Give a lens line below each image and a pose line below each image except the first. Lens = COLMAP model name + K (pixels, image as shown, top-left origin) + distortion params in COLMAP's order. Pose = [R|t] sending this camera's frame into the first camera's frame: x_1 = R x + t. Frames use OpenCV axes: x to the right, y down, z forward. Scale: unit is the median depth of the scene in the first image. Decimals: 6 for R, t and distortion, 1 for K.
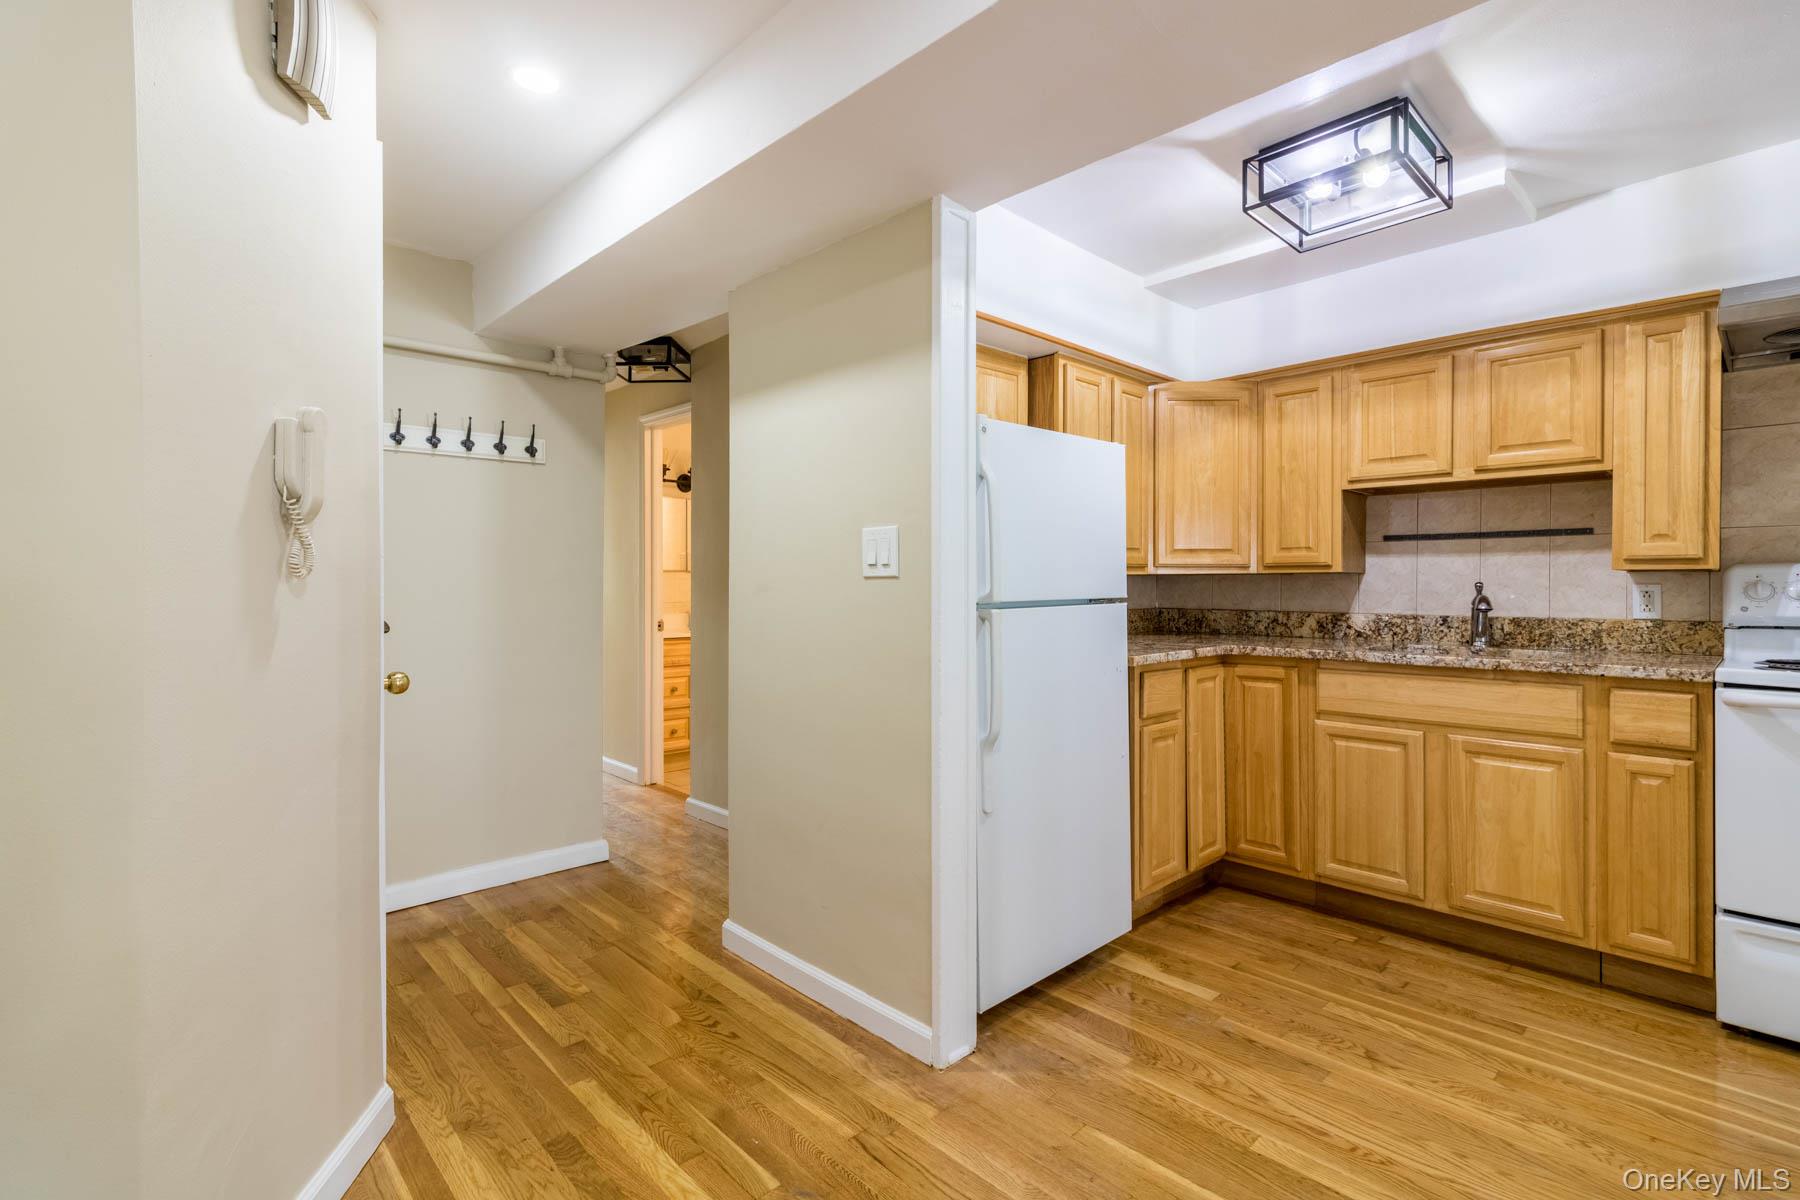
lens RADIAL K [[842.5, 0, 872.4], [0, 842.5, 589.7], [0, 0, 1]] dist [0.003498, 0.000427]
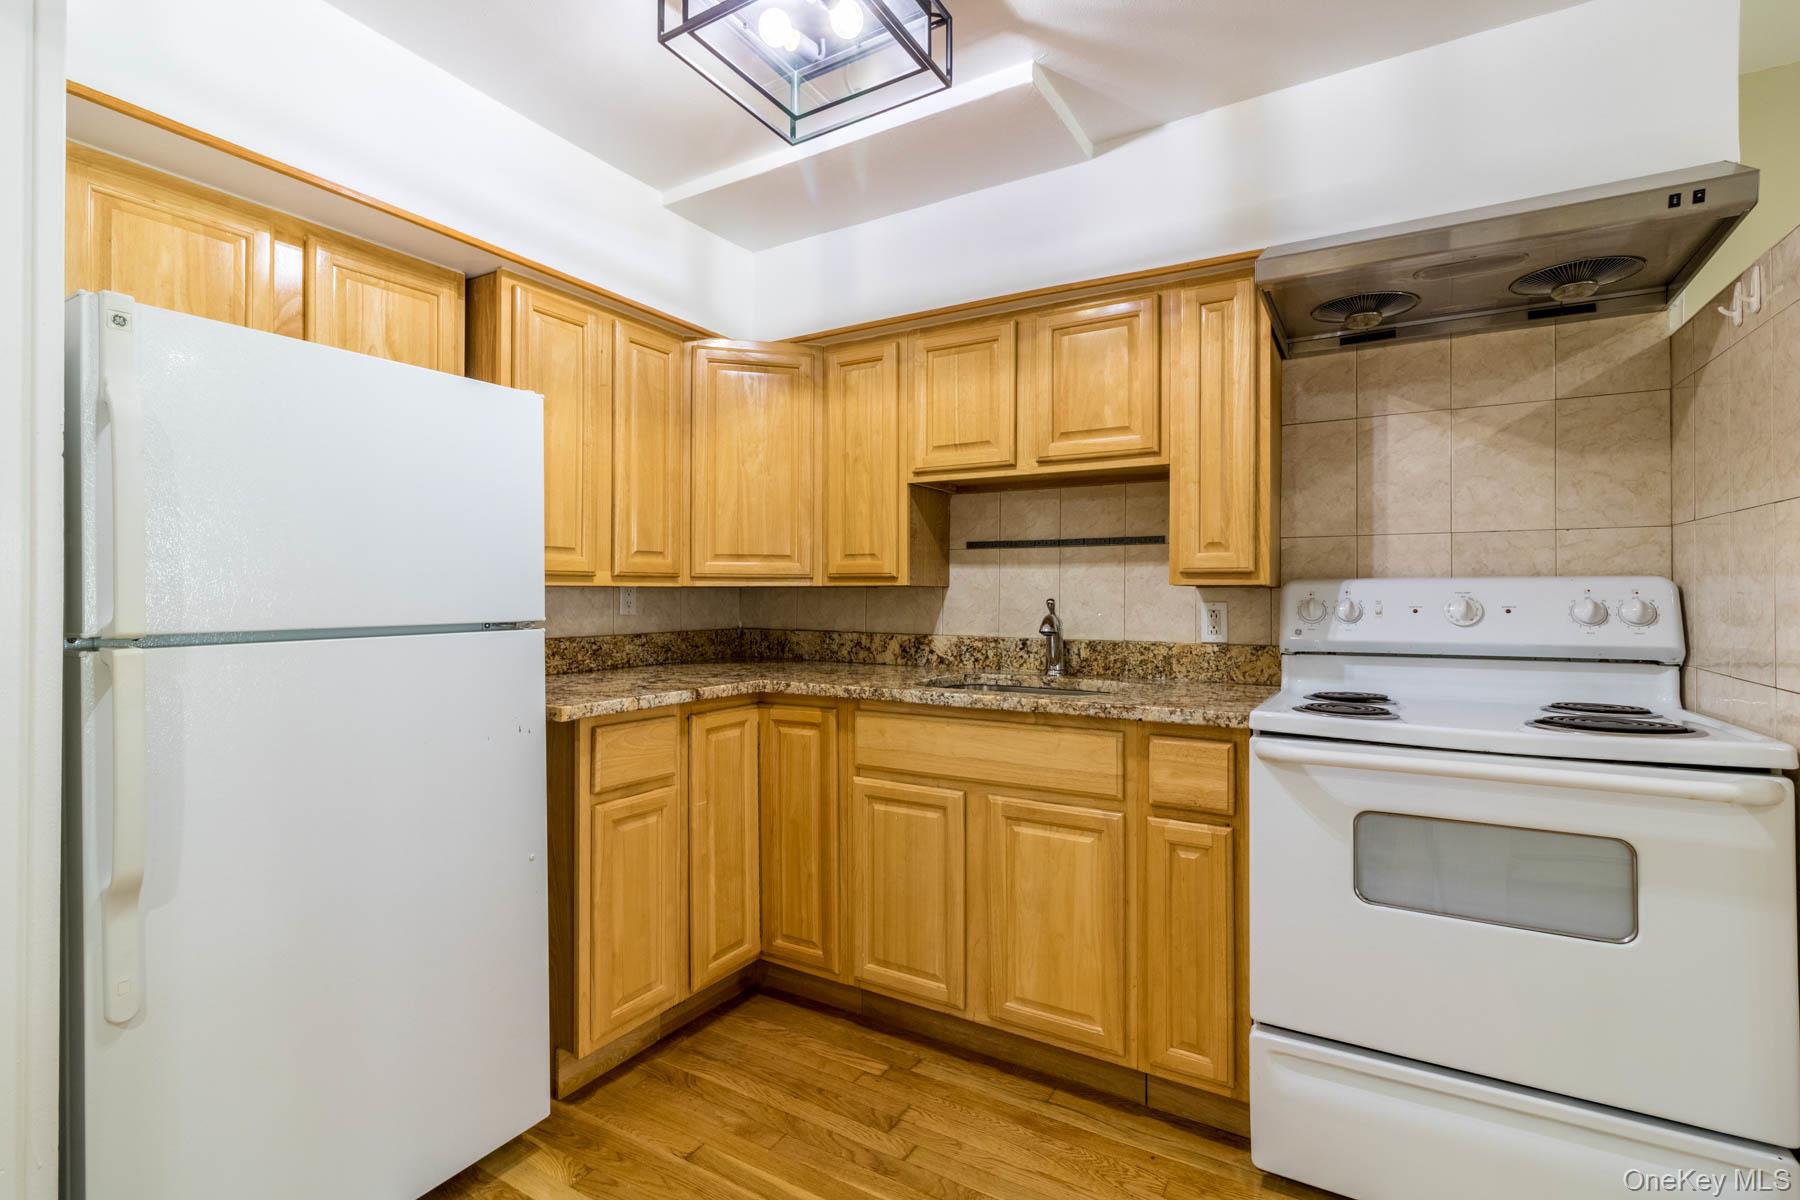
lens RADIAL K [[842.5, 0, 872.4], [0, 842.5, 589.7], [0, 0, 1]] dist [0.003498, 0.000427]
pose [[0.965038, 0.005930, 0.262041, 0.356374], [-0.002596, 0.999911, -0.013068, -0.006966], [-0.262095, 0.011931, 0.964968, 0.263756]]
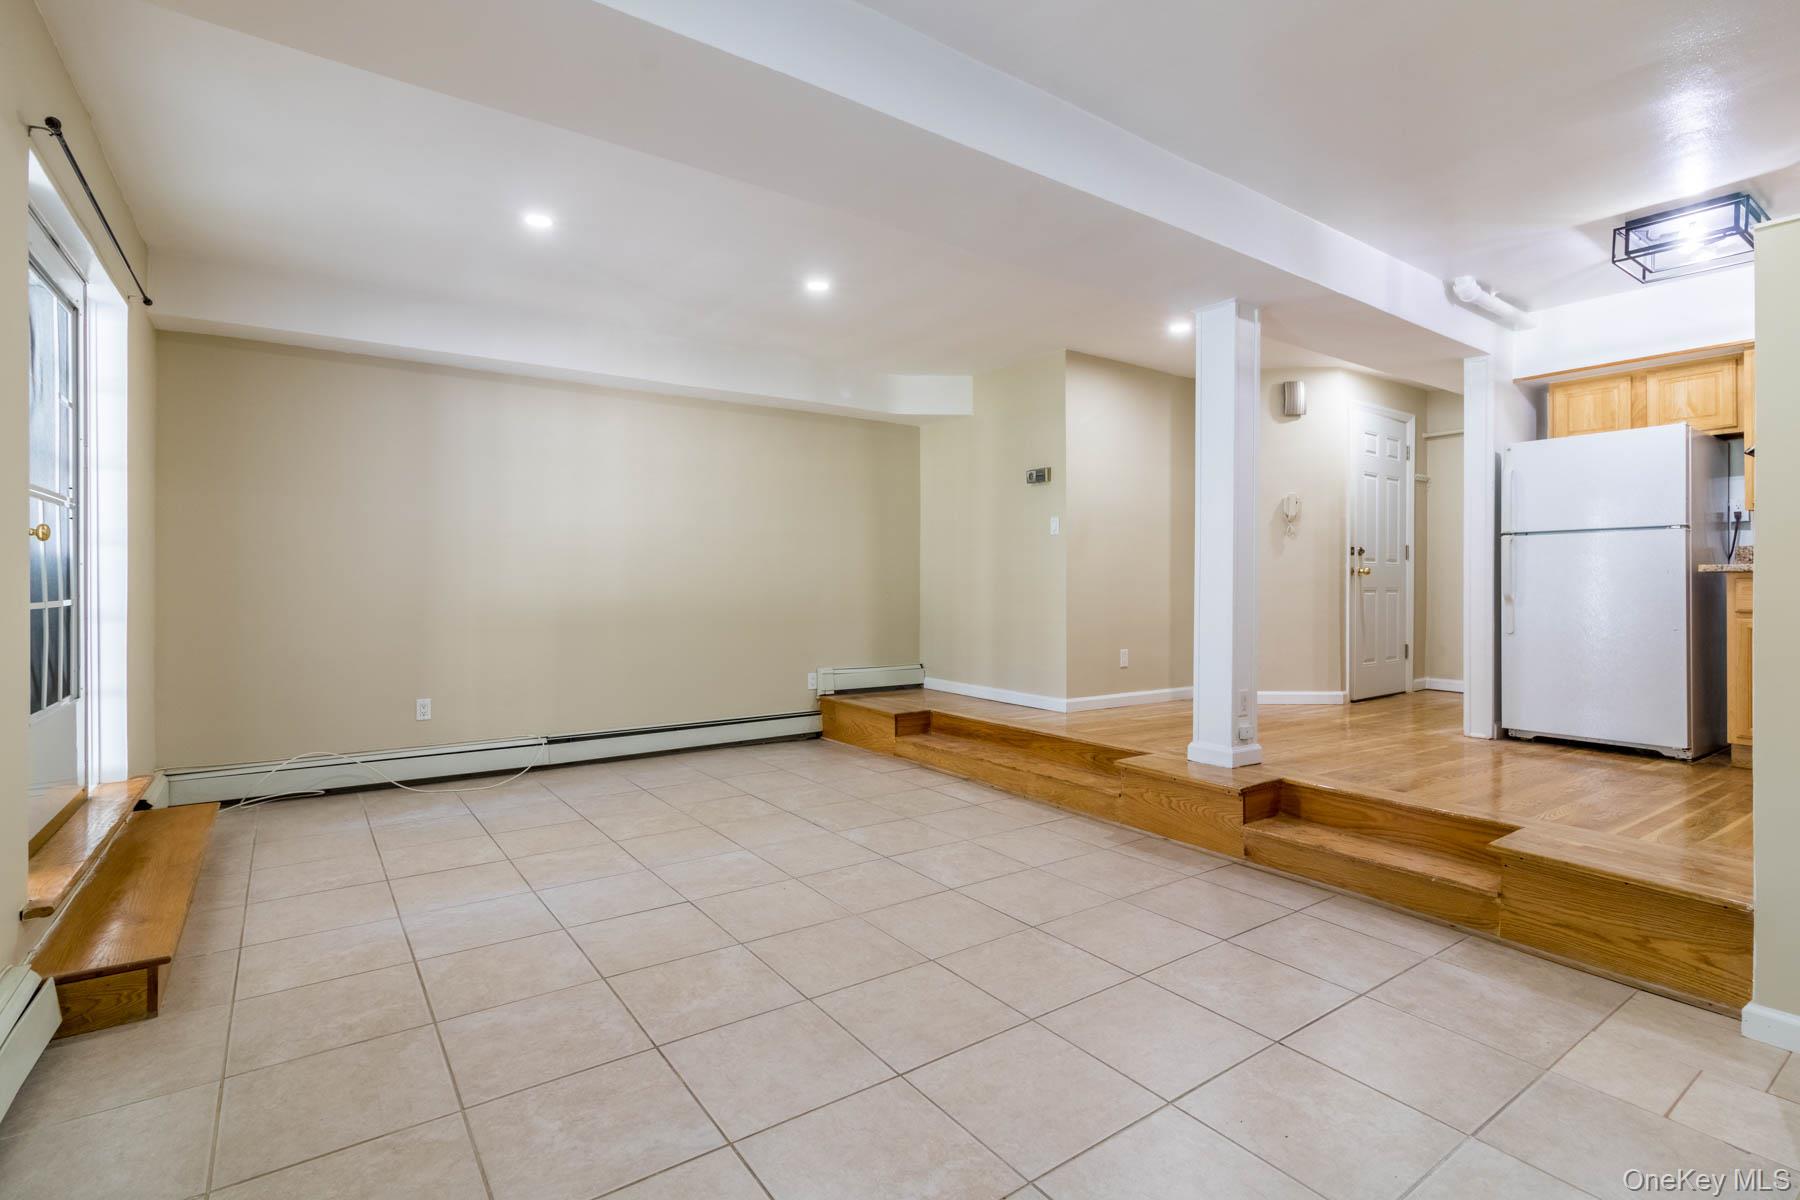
lens RADIAL K [[855.1, 0, 884.1], [0, 855.1, 583.2], [0, 0, 1]] dist [-0.000293, -0.000039]
pose [[-0.141297, -0.000685, -0.989967, 1.879288], [-0.014341, 0.999896, 0.001355, 0.122693], [0.989863, 0.014388, -0.141293, -0.174774]]
